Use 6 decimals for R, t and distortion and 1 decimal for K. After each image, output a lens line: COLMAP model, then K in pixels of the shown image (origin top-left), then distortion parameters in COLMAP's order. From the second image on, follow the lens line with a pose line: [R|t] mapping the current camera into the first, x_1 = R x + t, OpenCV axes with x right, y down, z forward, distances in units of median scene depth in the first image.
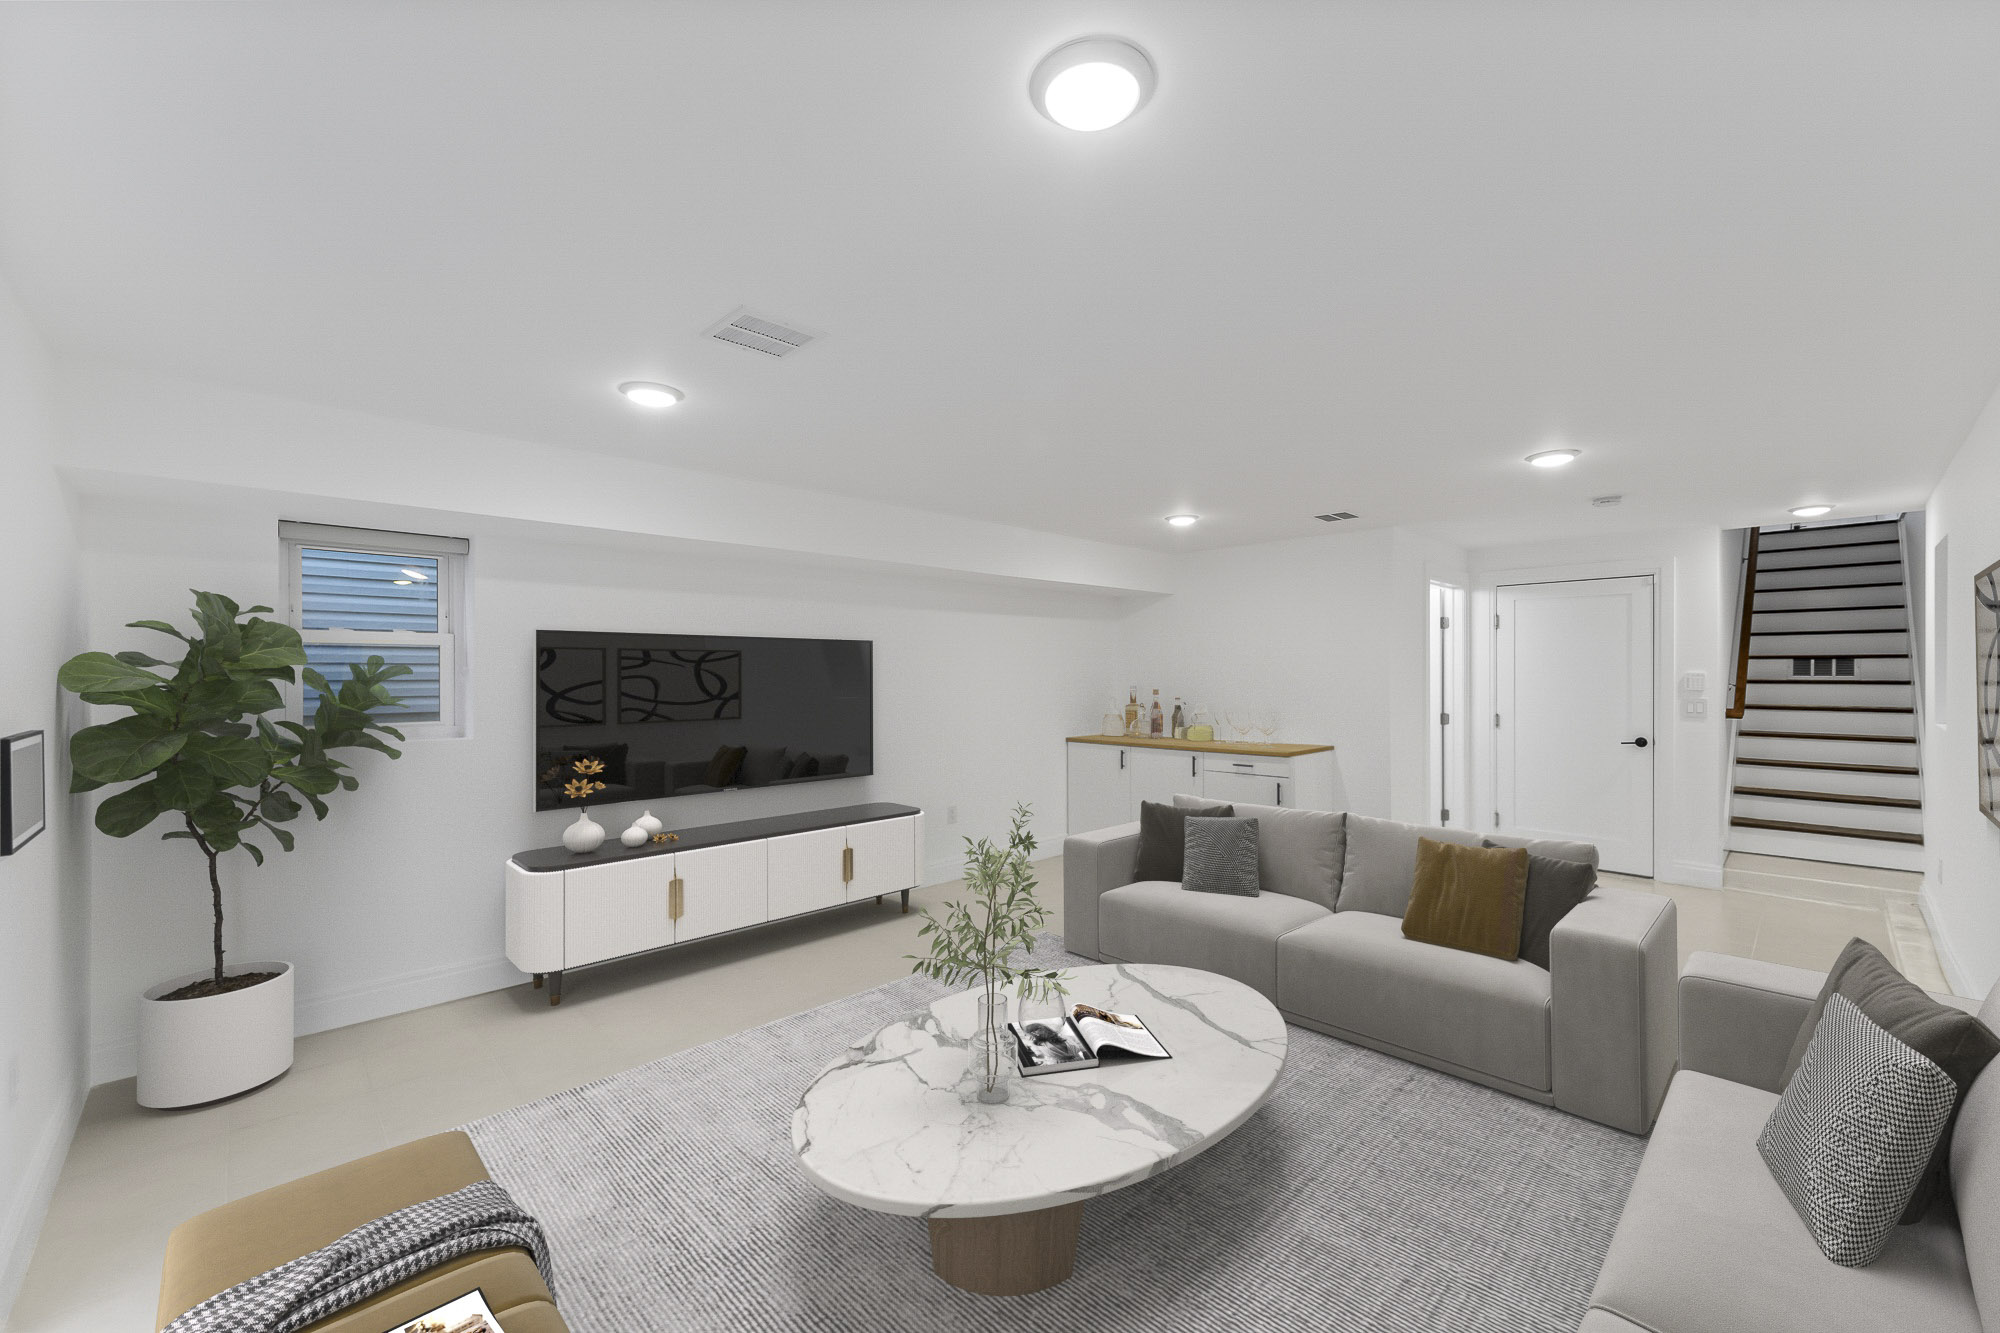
lens RADIAL K [[798.2, 0, 1008.0], [0, 798.2, 664.7], [0, 0, 1]] dist [-0.001524, -0.000072]
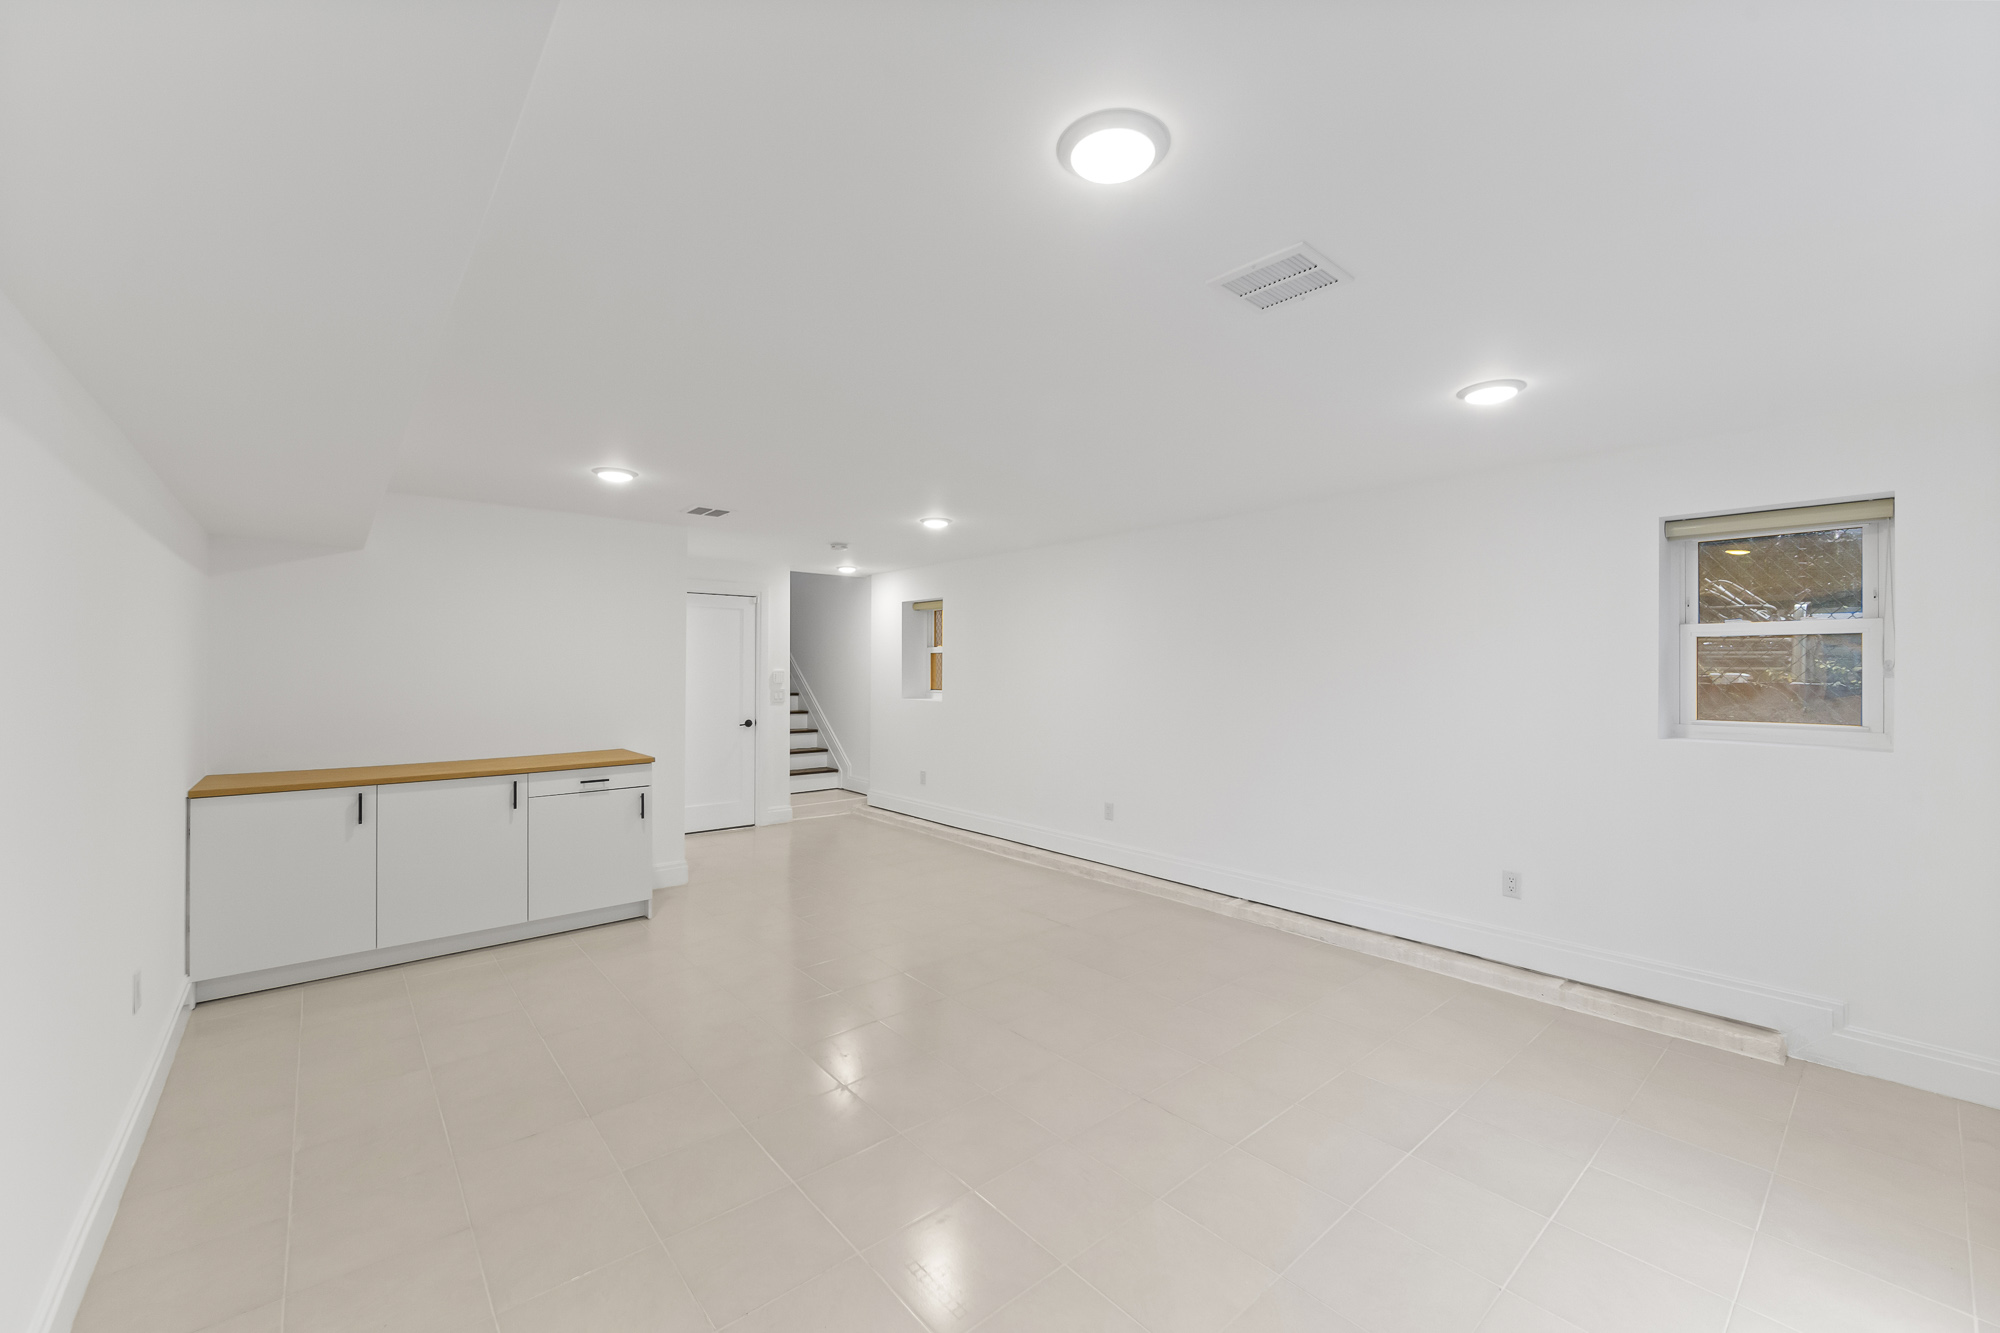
lens RADIAL K [[798.2, 0, 1004.6], [0, 798.2, 667.9], [0, 0, 1]] dist [-0.001524, -0.000072]
pose [[0.073488, 0.002147, 0.997294, -0.498994], [0.001386, 0.999996, -0.002255, 0.010342], [-0.997295, 0.001548, 0.073485, 0.506239]]
